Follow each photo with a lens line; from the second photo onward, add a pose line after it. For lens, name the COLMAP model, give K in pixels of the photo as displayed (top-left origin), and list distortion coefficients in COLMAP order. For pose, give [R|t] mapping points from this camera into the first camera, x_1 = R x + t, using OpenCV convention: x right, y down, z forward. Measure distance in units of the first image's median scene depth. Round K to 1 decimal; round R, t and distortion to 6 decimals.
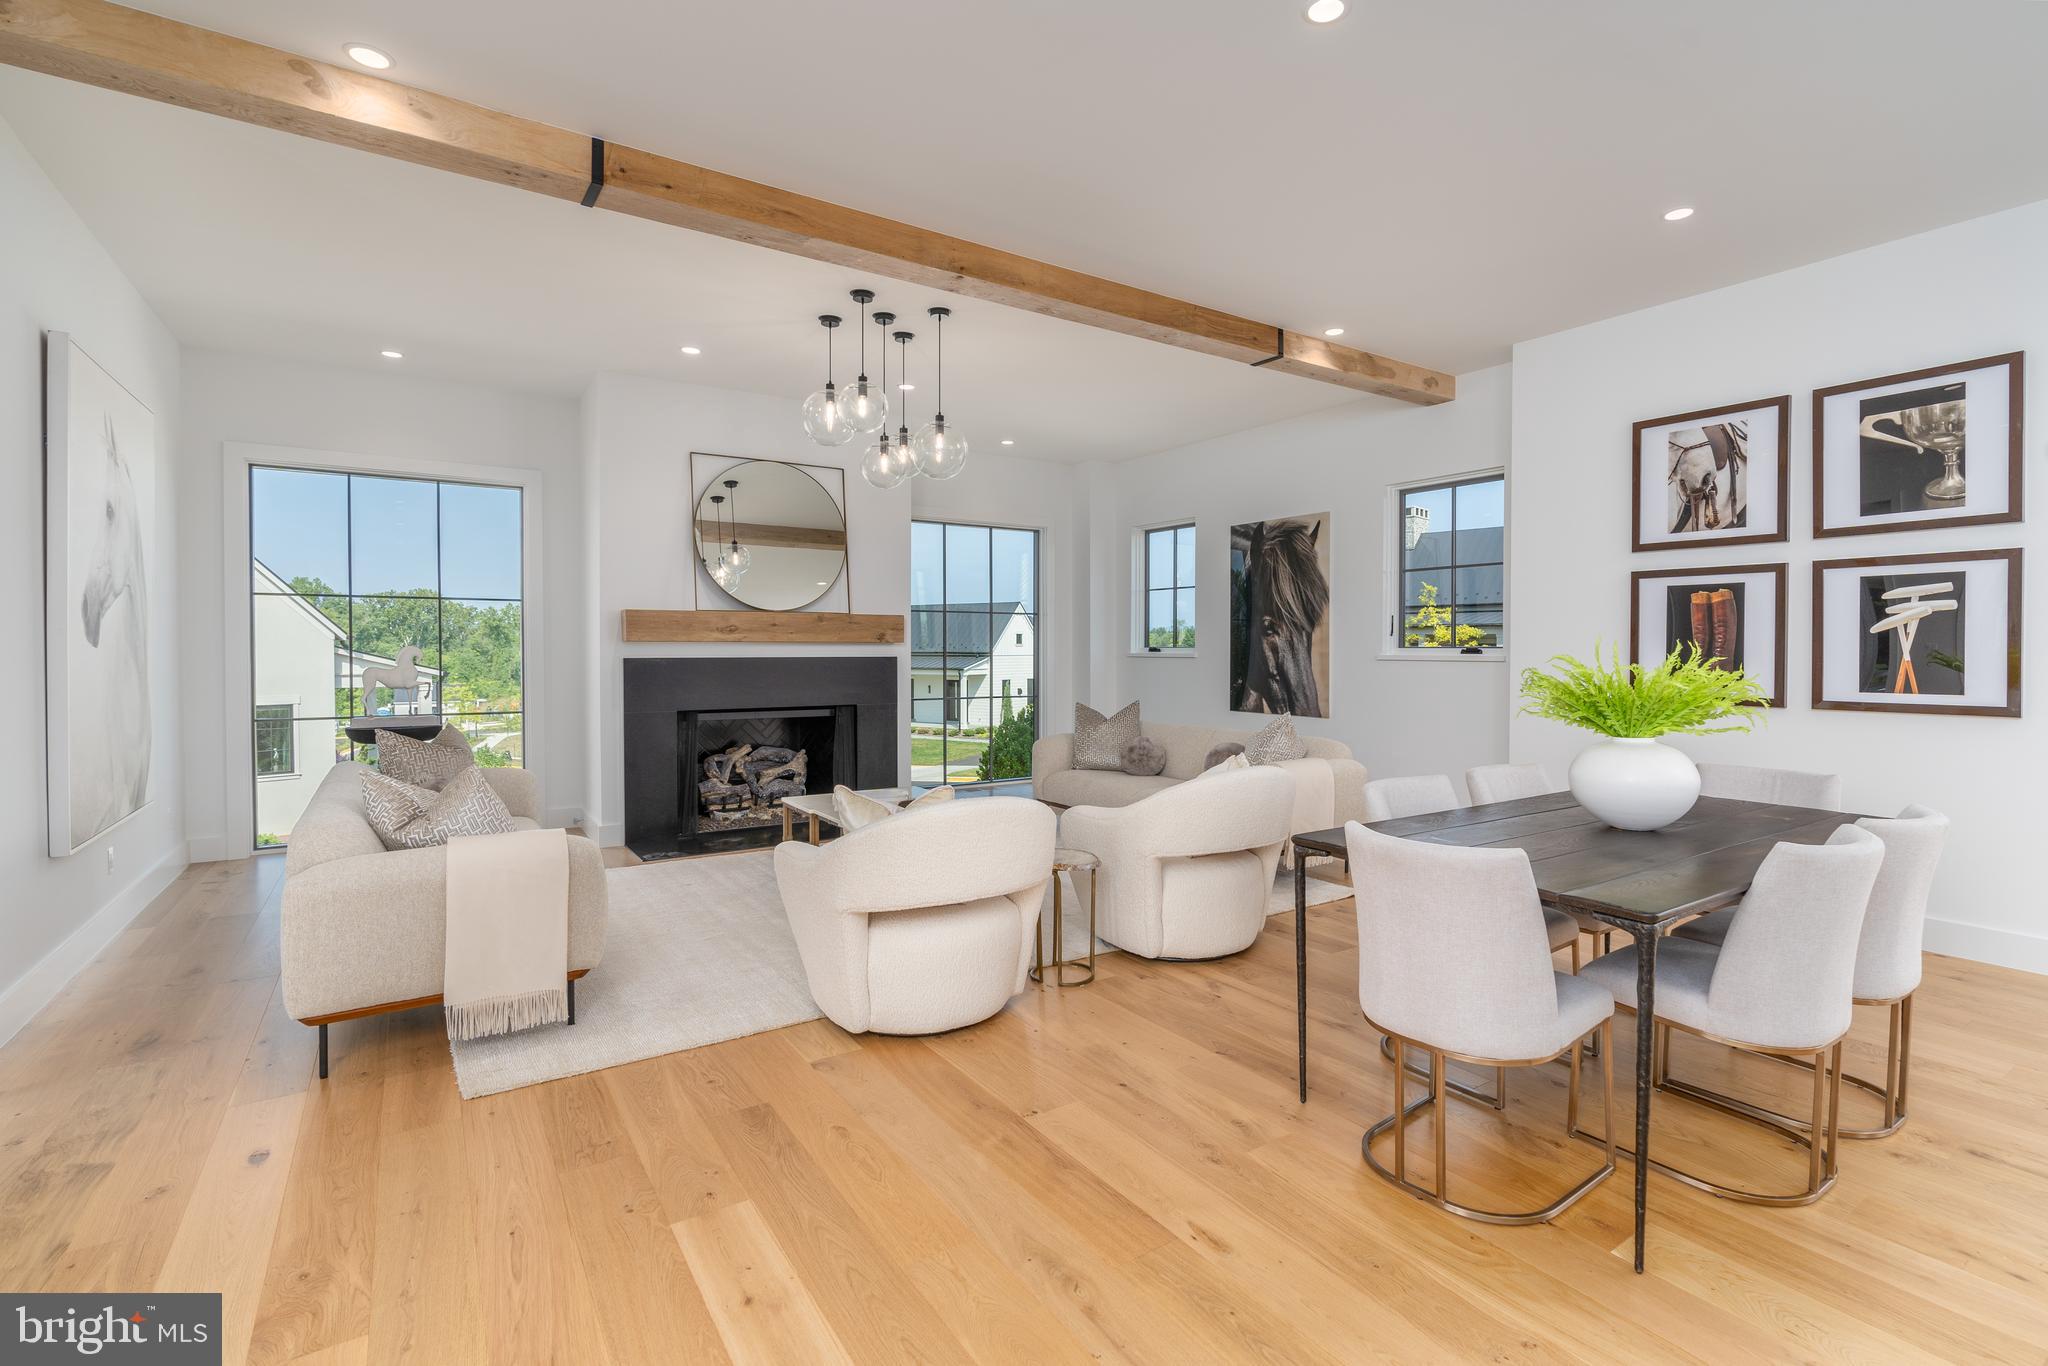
lens RADIAL K [[966.8, 0, 1047.9], [0, 966.8, 671.6], [0, 0, 1]] dist [-0.006625, 0.004482]
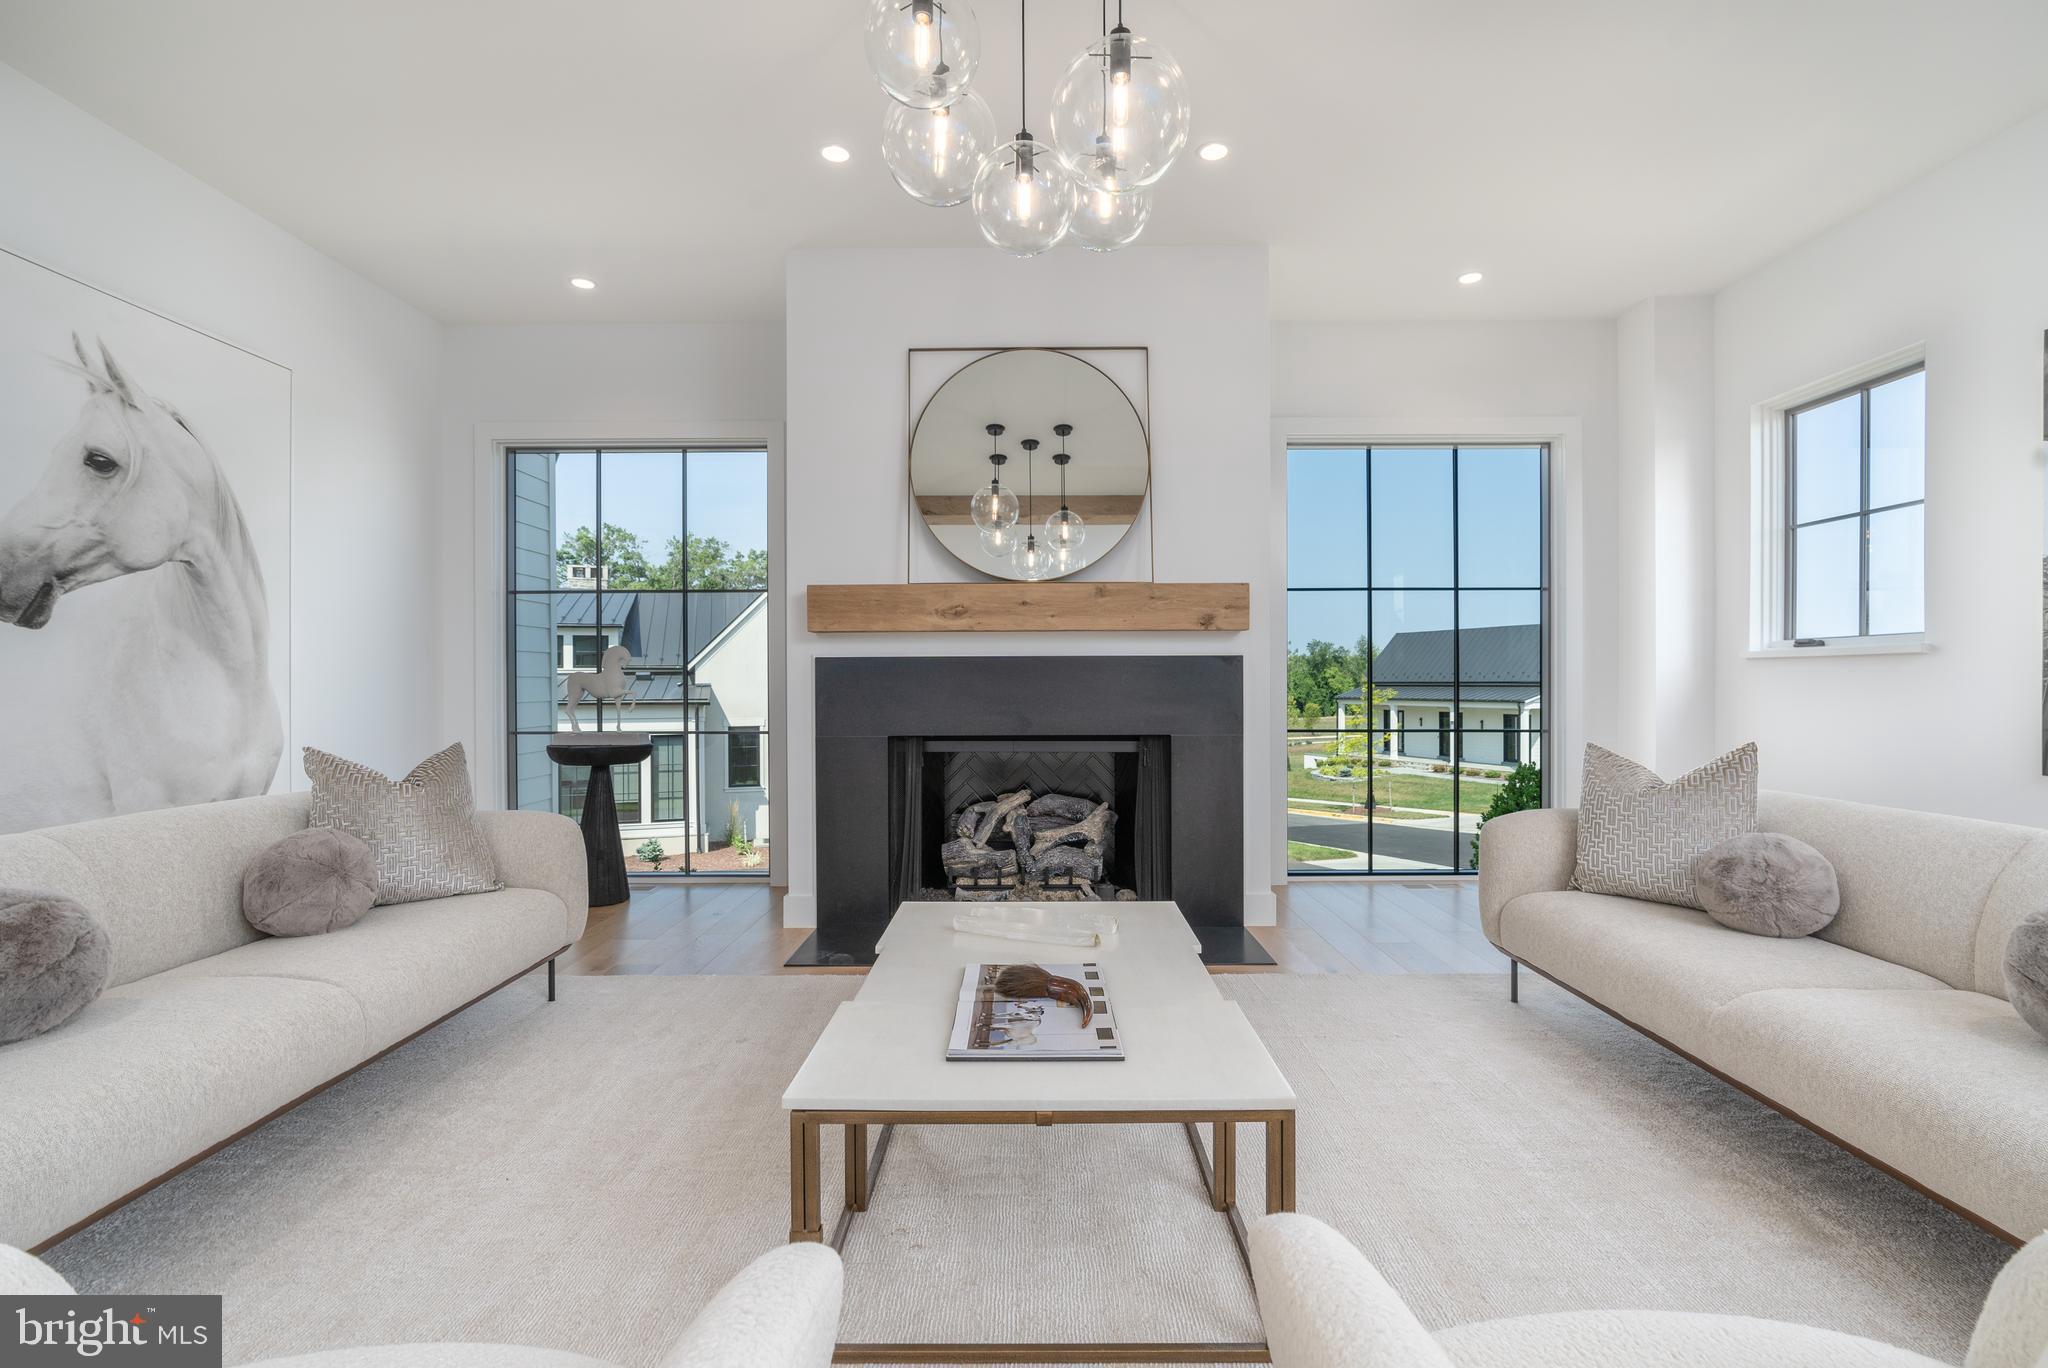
lens RADIAL K [[945.0, 0, 1023.6], [0, 945.0, 686.4], [0, 0, 1]] dist [-0.011795, 0.006222]
pose [[0.829806, 0.000089, -0.558052, 0.091604], [-0.011092, 0.999805, -0.016334, 0.024183], [0.557942, 0.019744, 0.829645, 0.765505]]
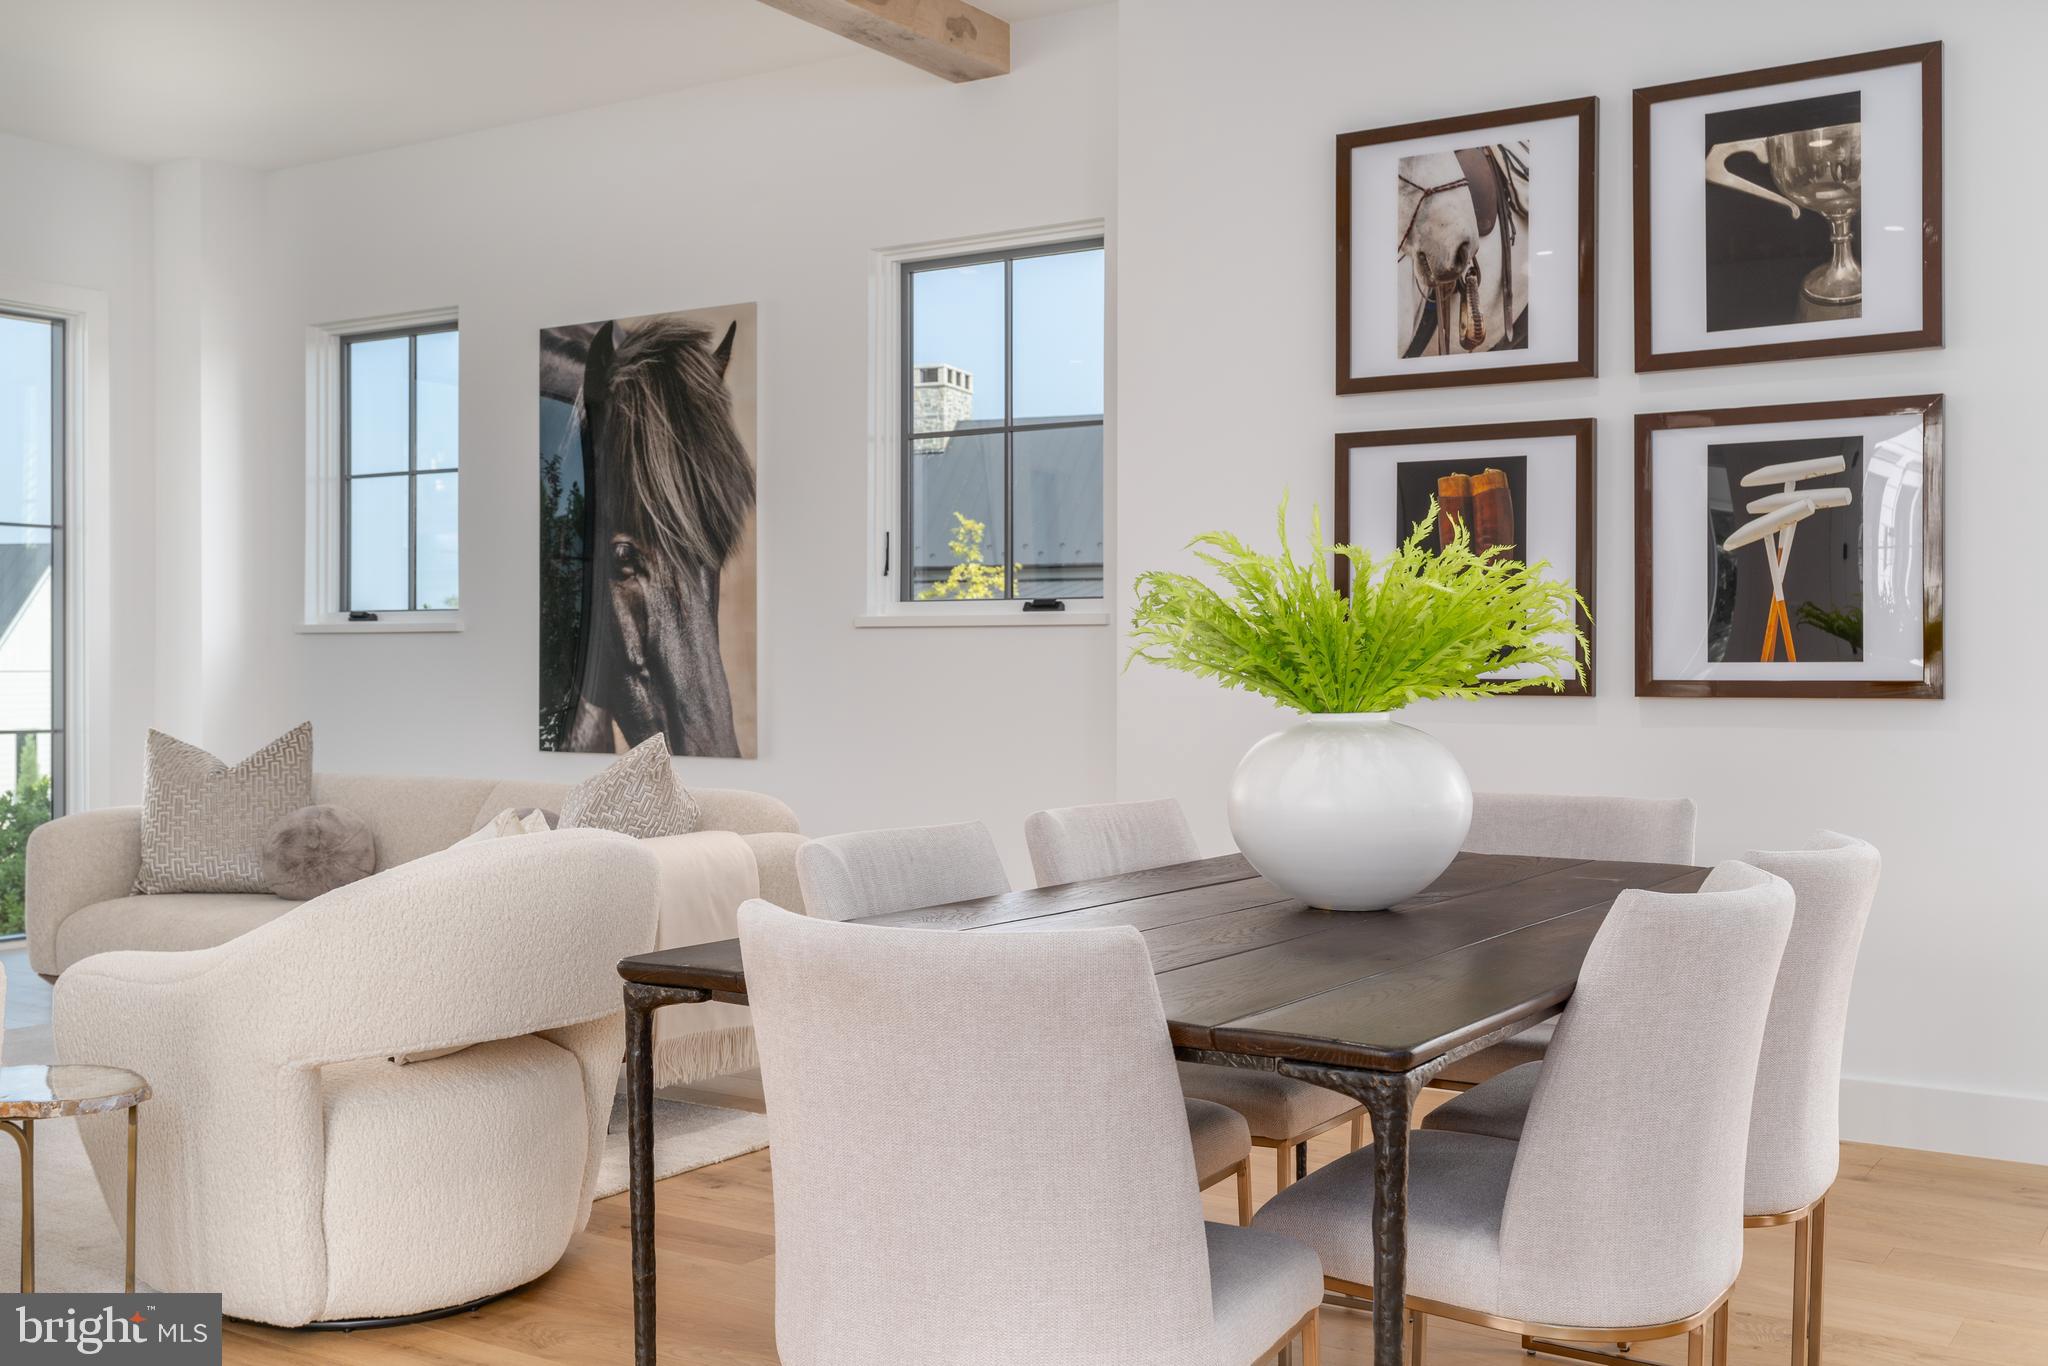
lens RADIAL K [[2075.3, 0, 1052.9], [0, 2075.3, 685.0], [0, 0, 1]] dist [0.005621, -0.005745]
pose [[0.915888, -0.000078, 0.401434, 0.043635], [0.005017, 0.999924, -0.011252, 0.039715], [-0.401402, 0.012319, 0.915819, 0.083990]]
